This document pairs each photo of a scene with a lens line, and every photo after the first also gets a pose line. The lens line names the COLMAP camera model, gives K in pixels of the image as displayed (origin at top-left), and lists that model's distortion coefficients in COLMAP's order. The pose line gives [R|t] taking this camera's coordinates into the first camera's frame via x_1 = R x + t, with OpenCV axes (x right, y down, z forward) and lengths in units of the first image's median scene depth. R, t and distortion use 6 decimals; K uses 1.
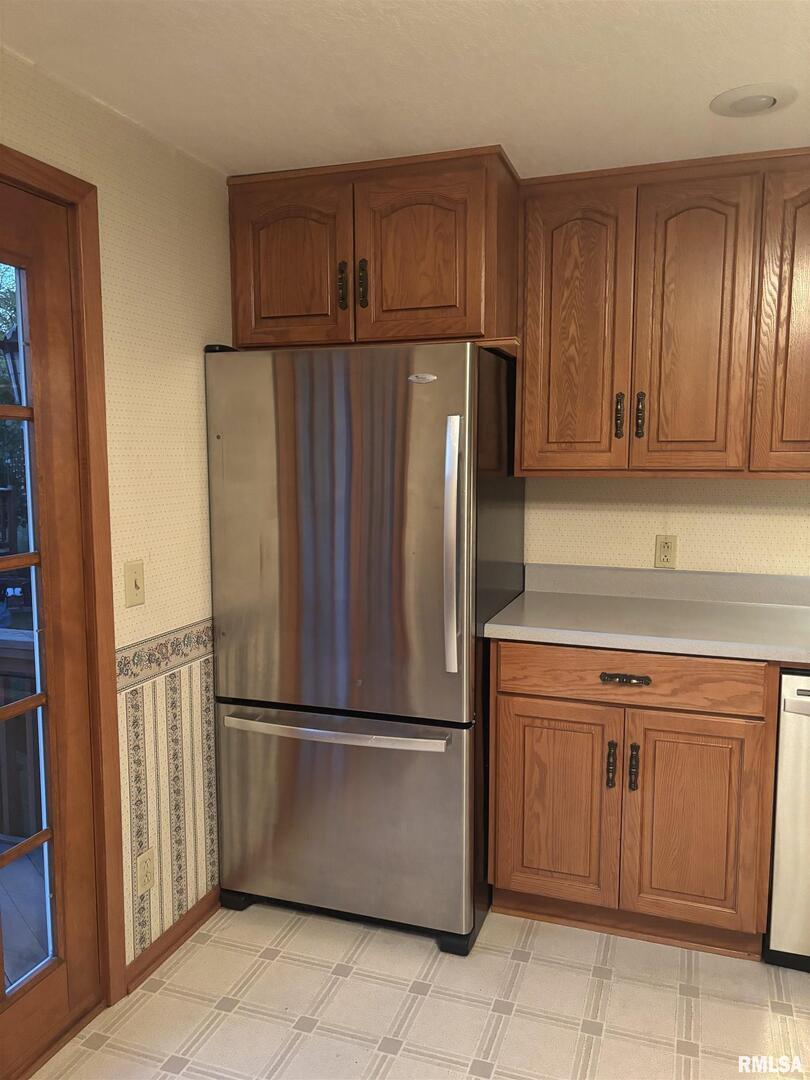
lens RADIAL K [[817.3, 0, 409.0], [0, 817.3, 546.3], [0, 0, 1]] dist [0.043479, -0.048290]
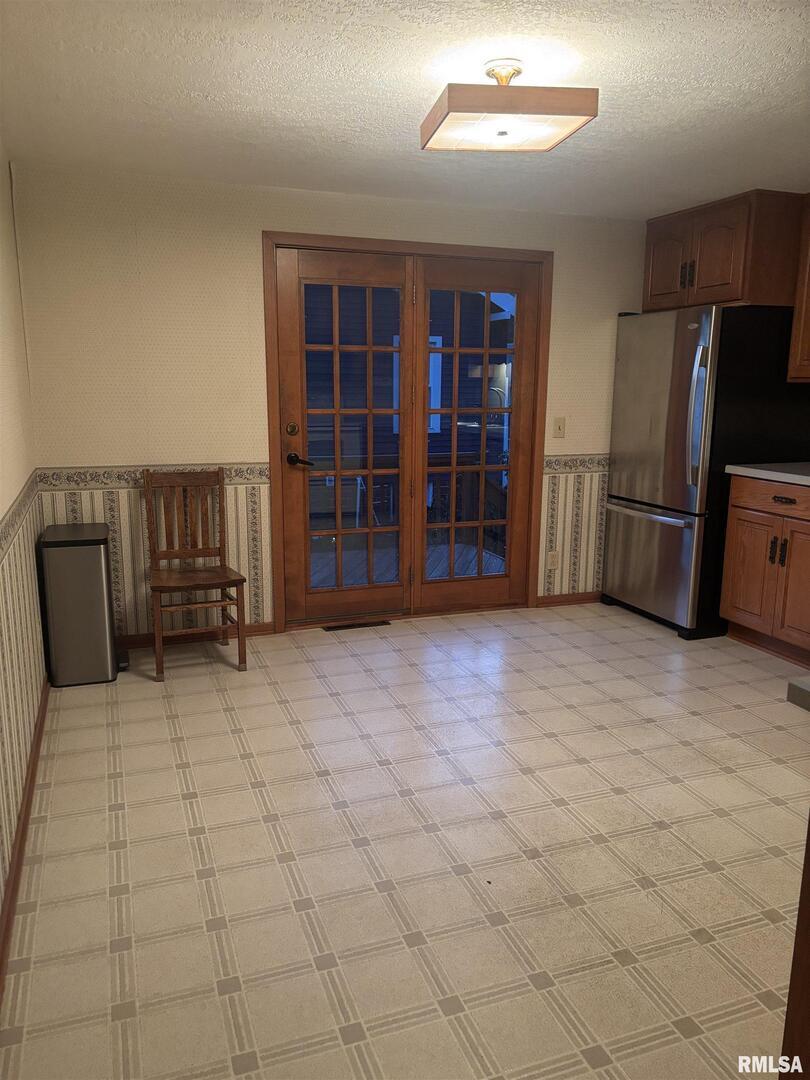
lens RADIAL K [[817.3, 0, 401.9], [0, 817.3, 548.0], [0, 0, 1]] dist [0.043479, -0.048290]
pose [[0.629546, 0.160741, -0.760154, 1.035686], [-0.095528, 0.986956, 0.129586, 0.109420], [0.771068, -0.008964, 0.636689, -0.679274]]
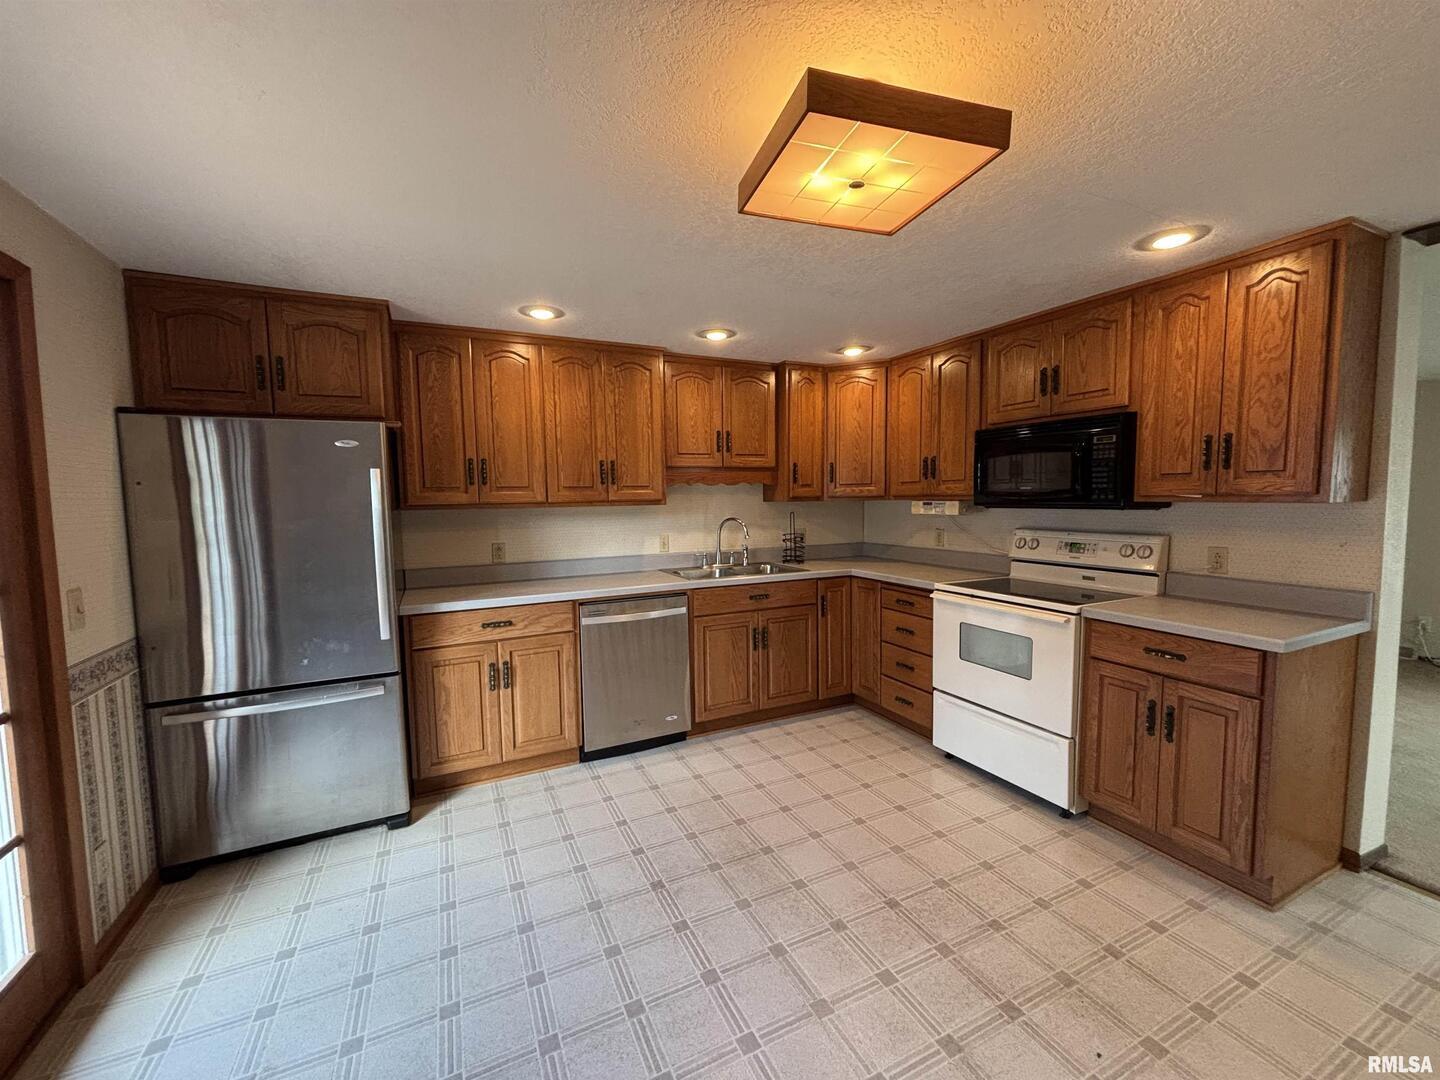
lens RADIAL K [[580.9, 0, 716.4], [0, 580.9, 540.4], [0, 0, 1]] dist [-0.001350, 0.000515]
pose [[0.709061, -0.065204, 0.702126, -0.238858], [0.099593, 0.994995, -0.008176, 0.041024], [-0.698078, 0.075724, 0.712006, -0.185951]]
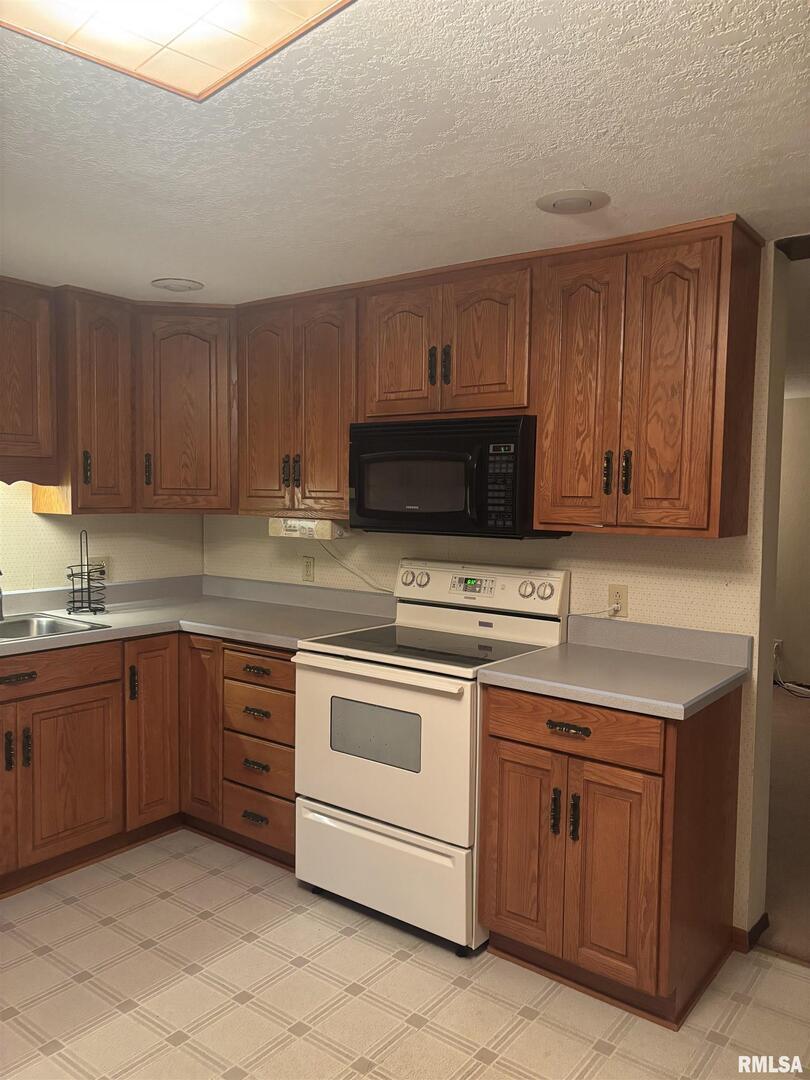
lens RADIAL K [[817.3, 0, 411.1], [0, 817.3, 543.8], [0, 0, 1]] dist [0.043479, -0.048290]
pose [[0.306960, -0.055896, 0.950080, -0.123904], [0.099397, 0.994697, 0.026407, 0.010475], [-0.946518, 0.086329, 0.310888, -0.165915]]
